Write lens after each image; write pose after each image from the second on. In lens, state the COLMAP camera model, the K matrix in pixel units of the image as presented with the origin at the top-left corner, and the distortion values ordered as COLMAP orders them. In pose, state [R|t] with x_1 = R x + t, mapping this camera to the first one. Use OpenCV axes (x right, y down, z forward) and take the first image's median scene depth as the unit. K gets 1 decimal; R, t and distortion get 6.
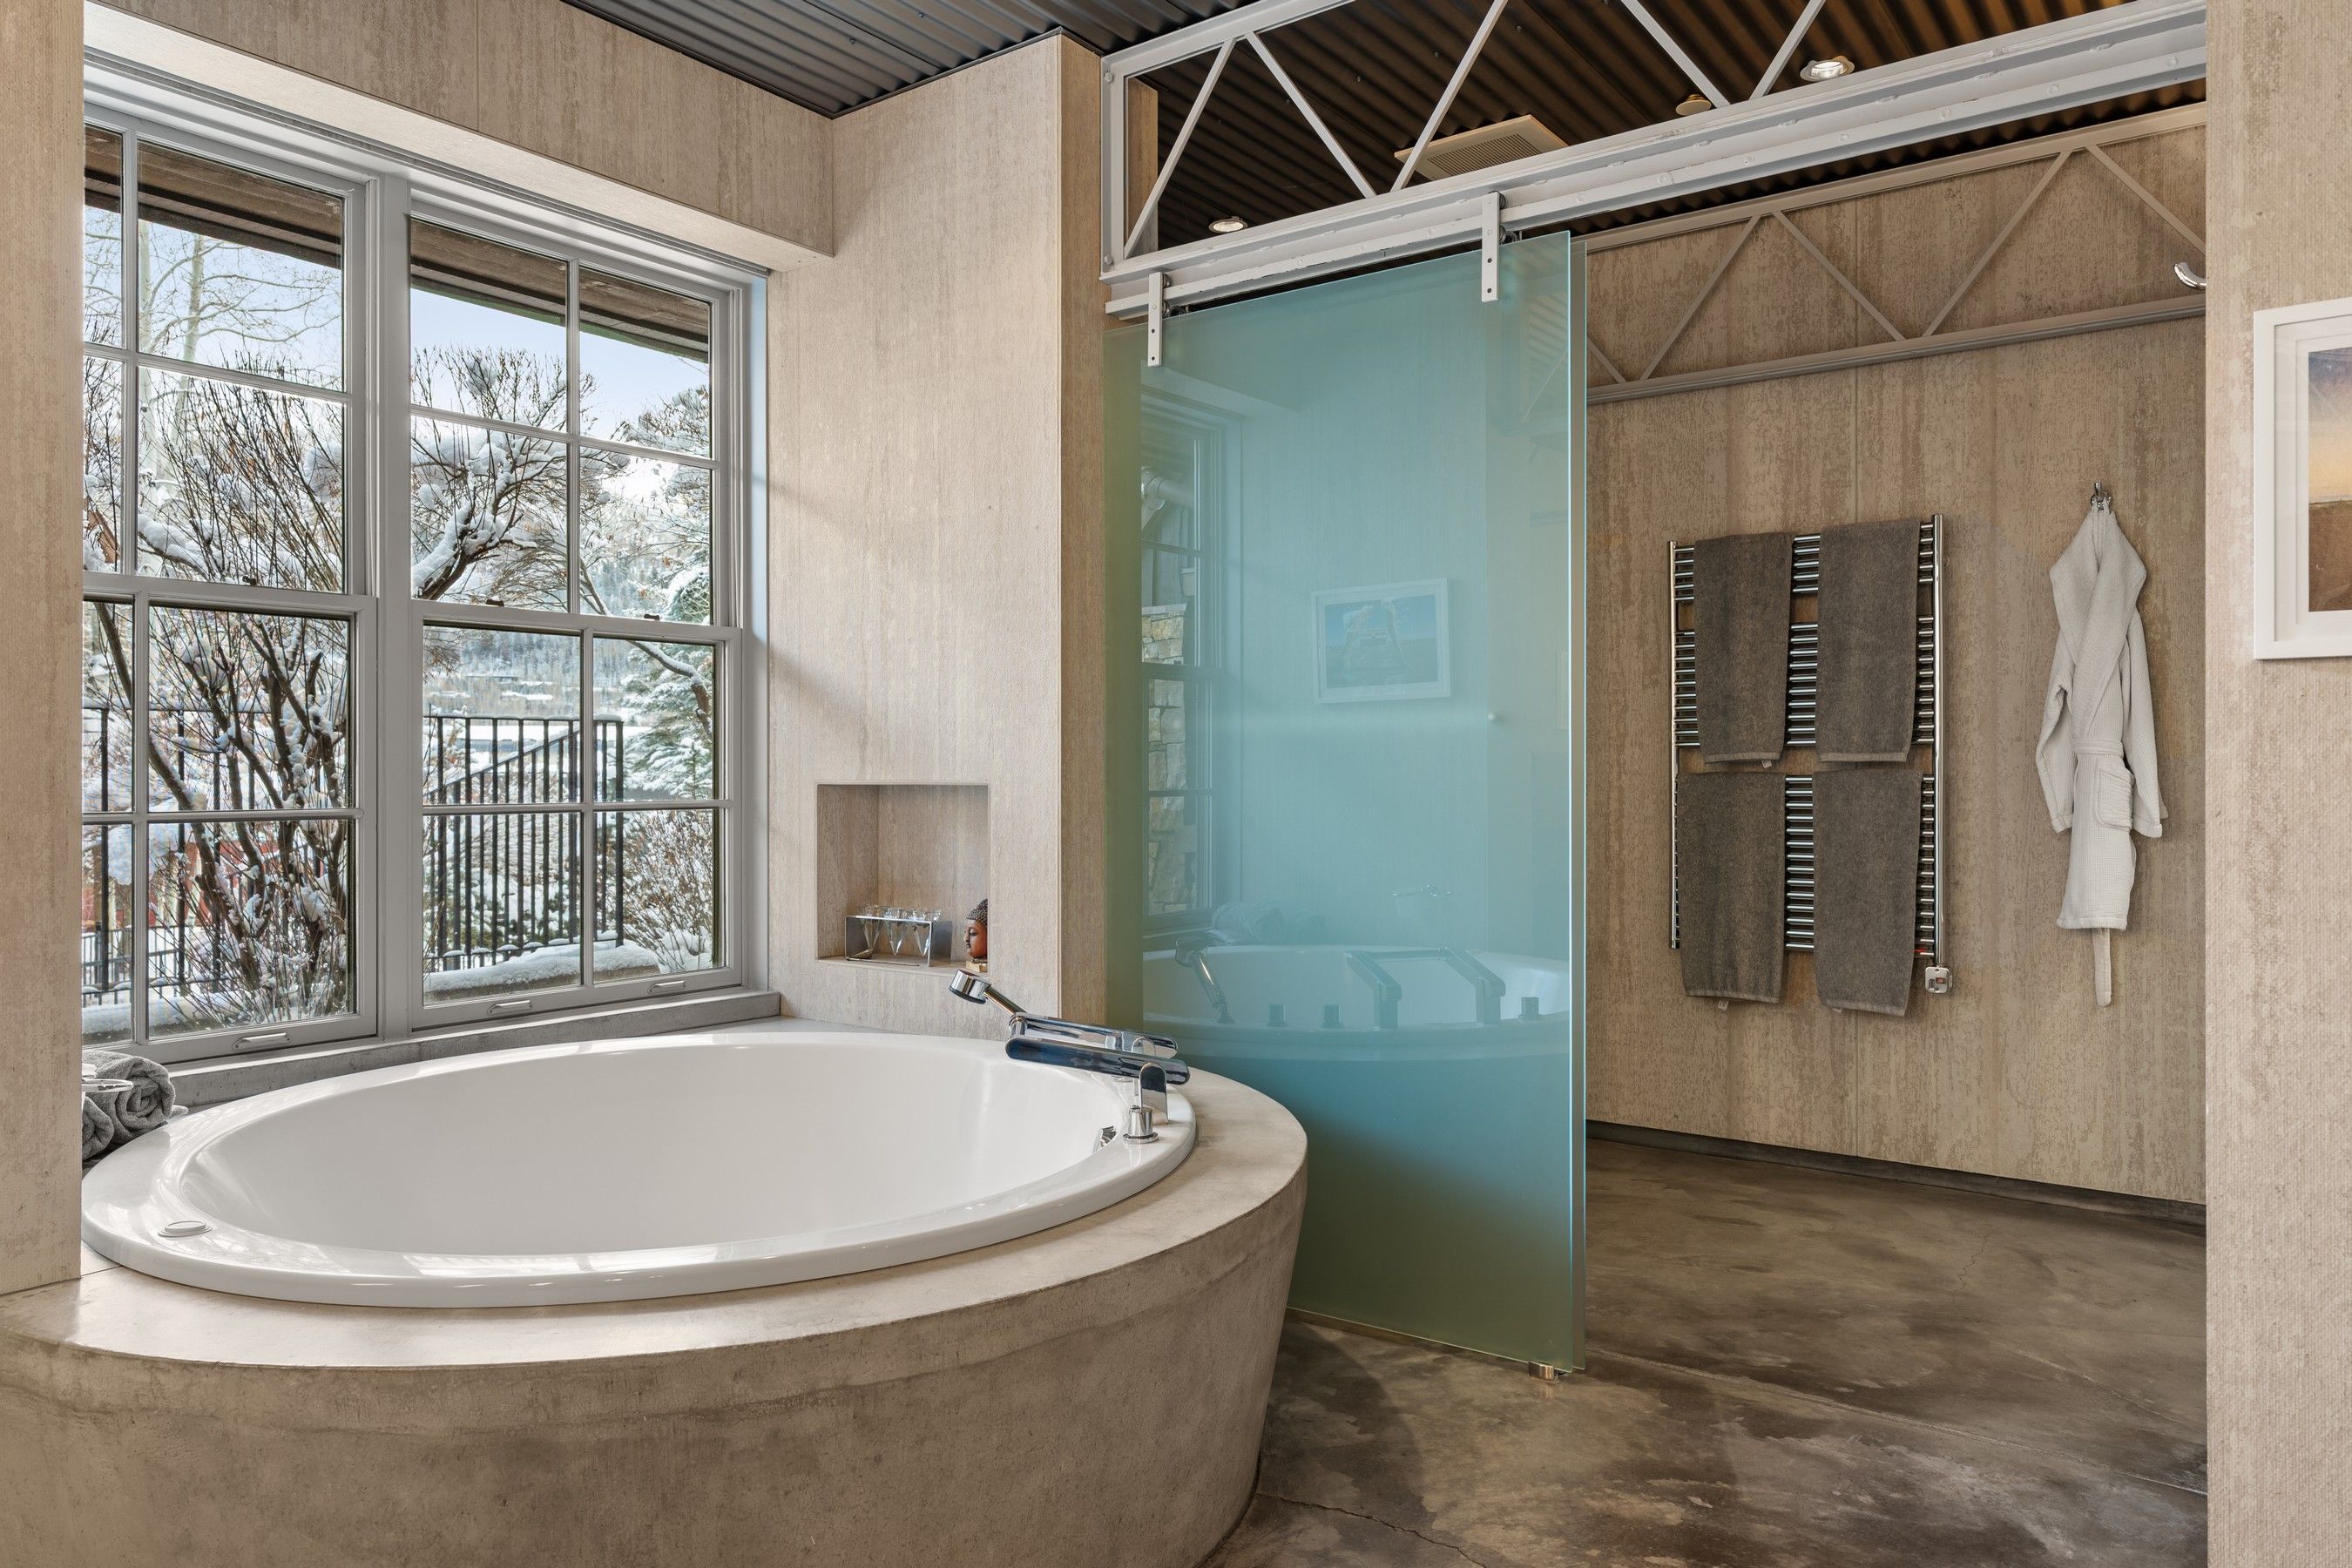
lens RADIAL K [[1559.0, 0, 1179.8], [0, 1559.0, 779.4], [0, 0, 1]] dist [-0.000853, -0.000365]
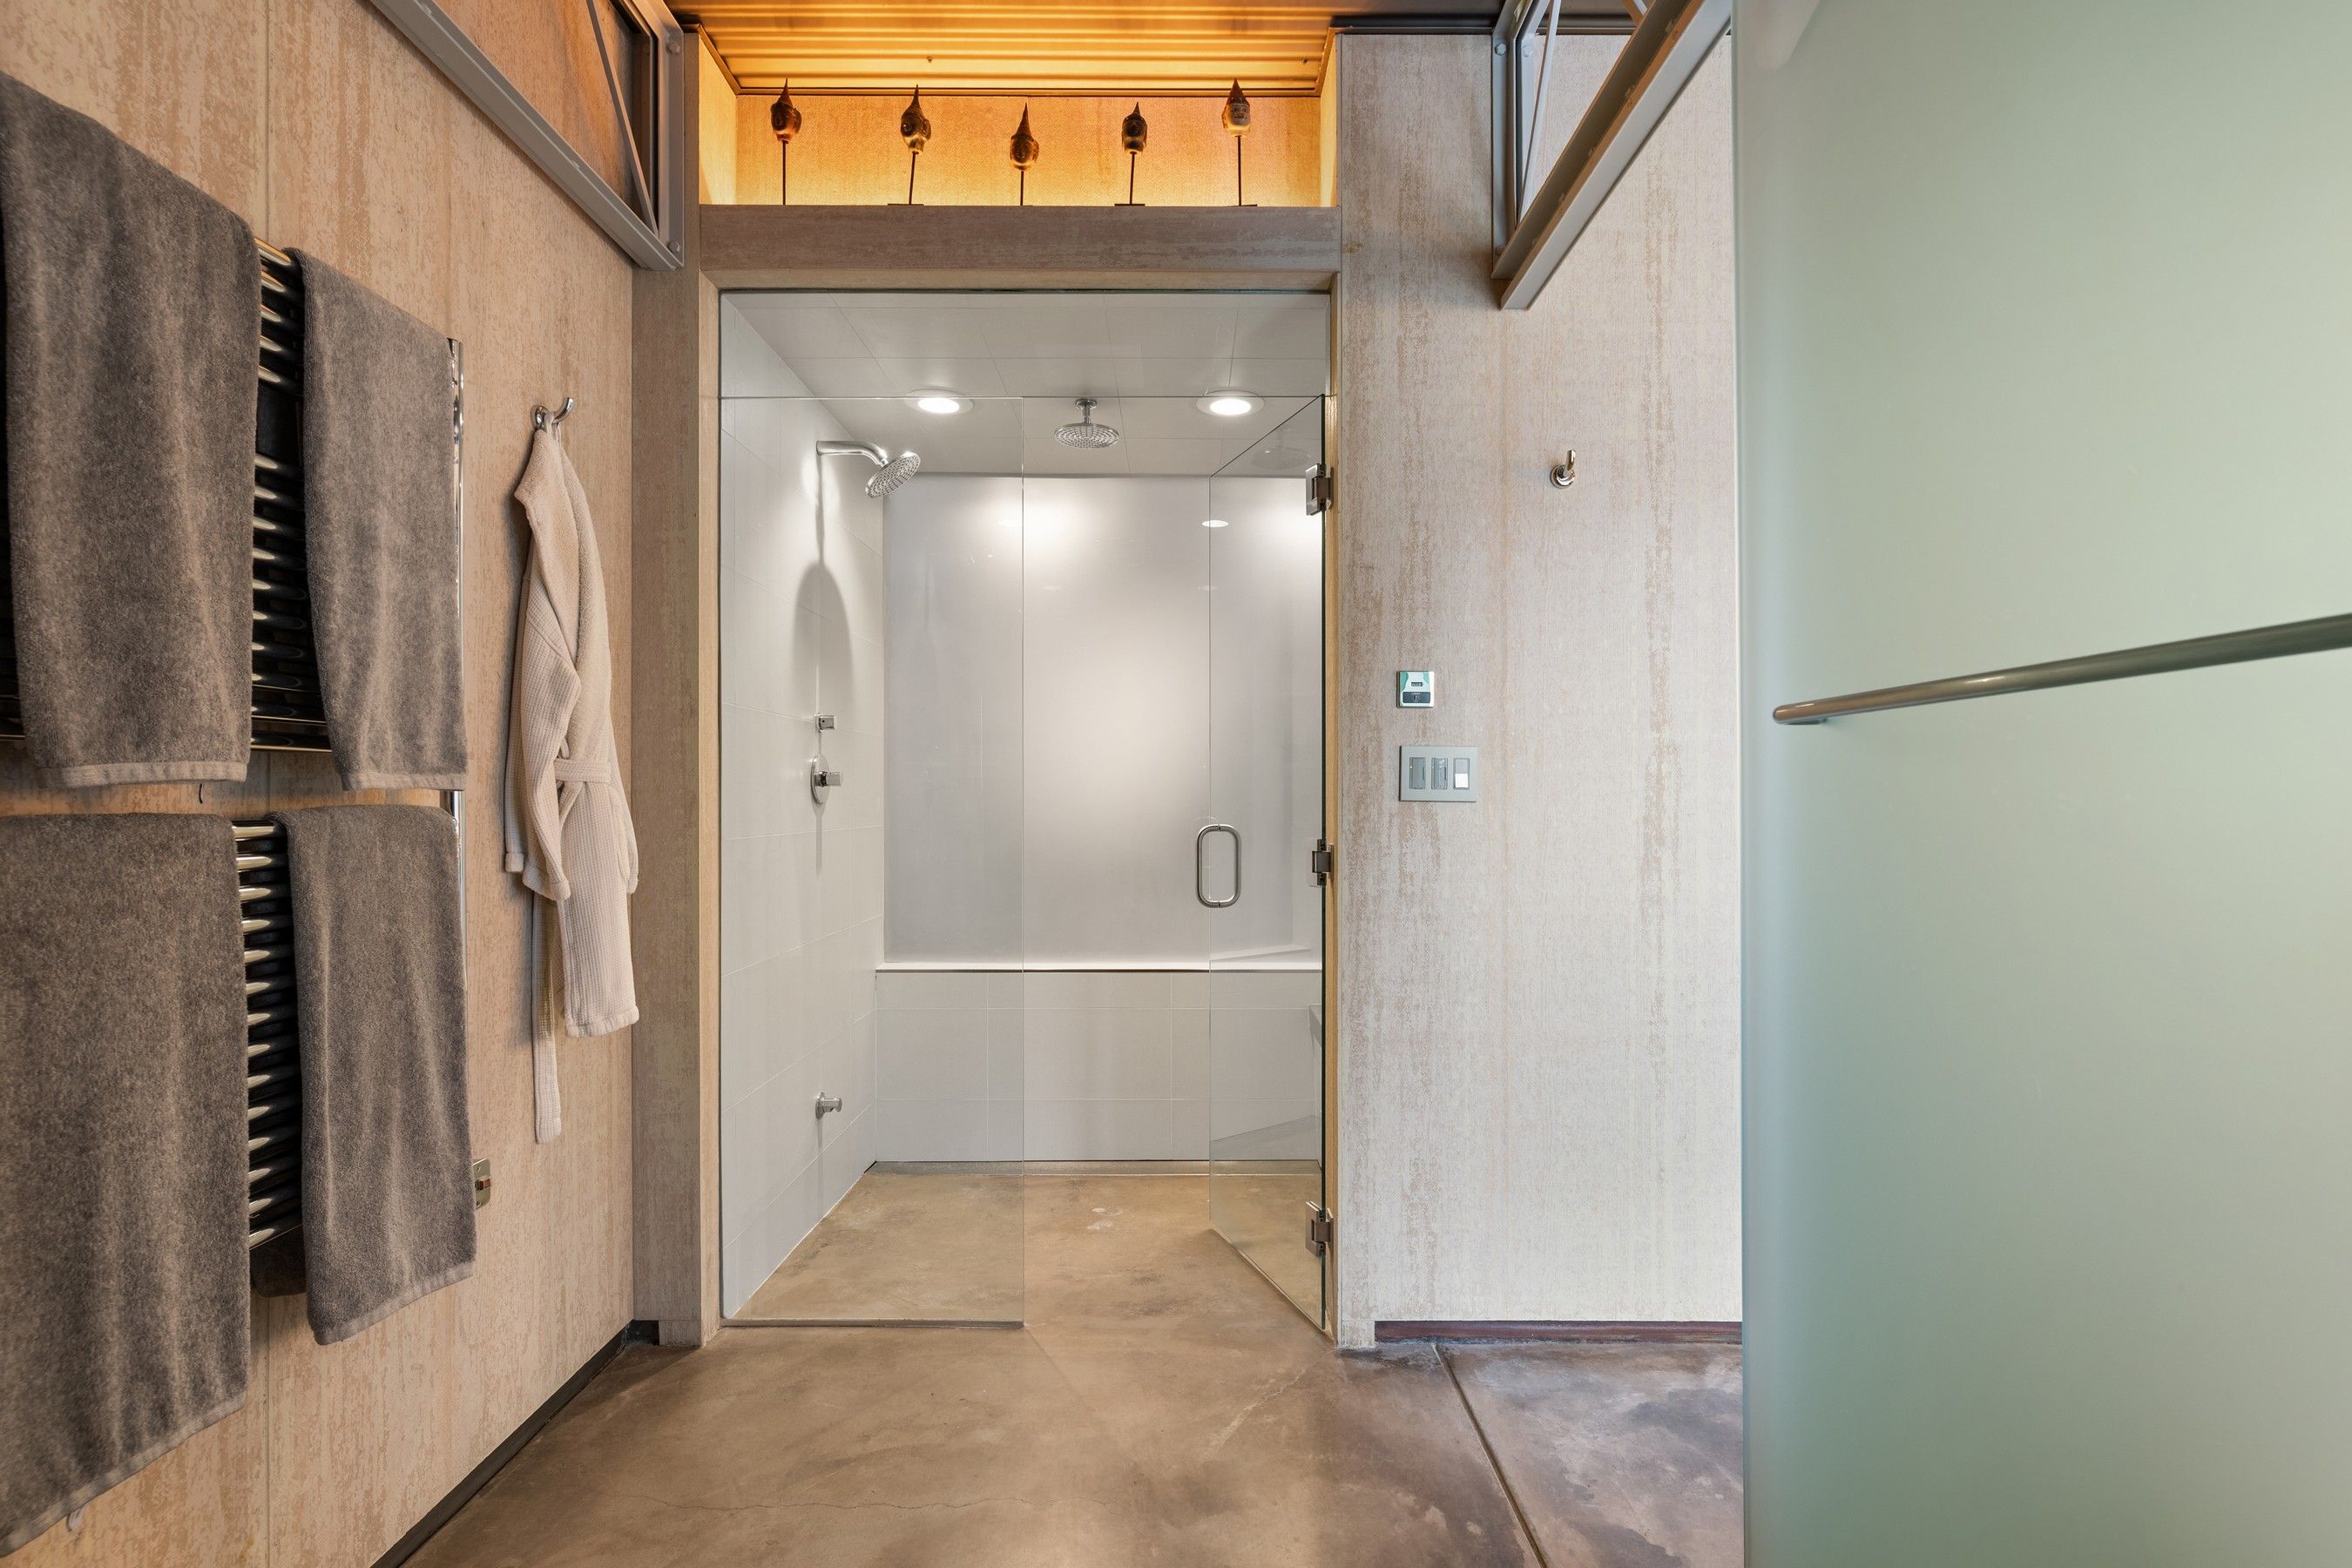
lens RADIAL K [[1138.9, 0, 1162.9], [0, 1138.9, 795.8], [0, 0, 1]] dist [0.000232, 0.001364]
pose [[-0.592710, 0.002321, 0.805413, 0.017300], [0.004521, 0.999990, 0.000445, -0.010259], [-0.805404, 0.003905, -0.592714, 1.208880]]
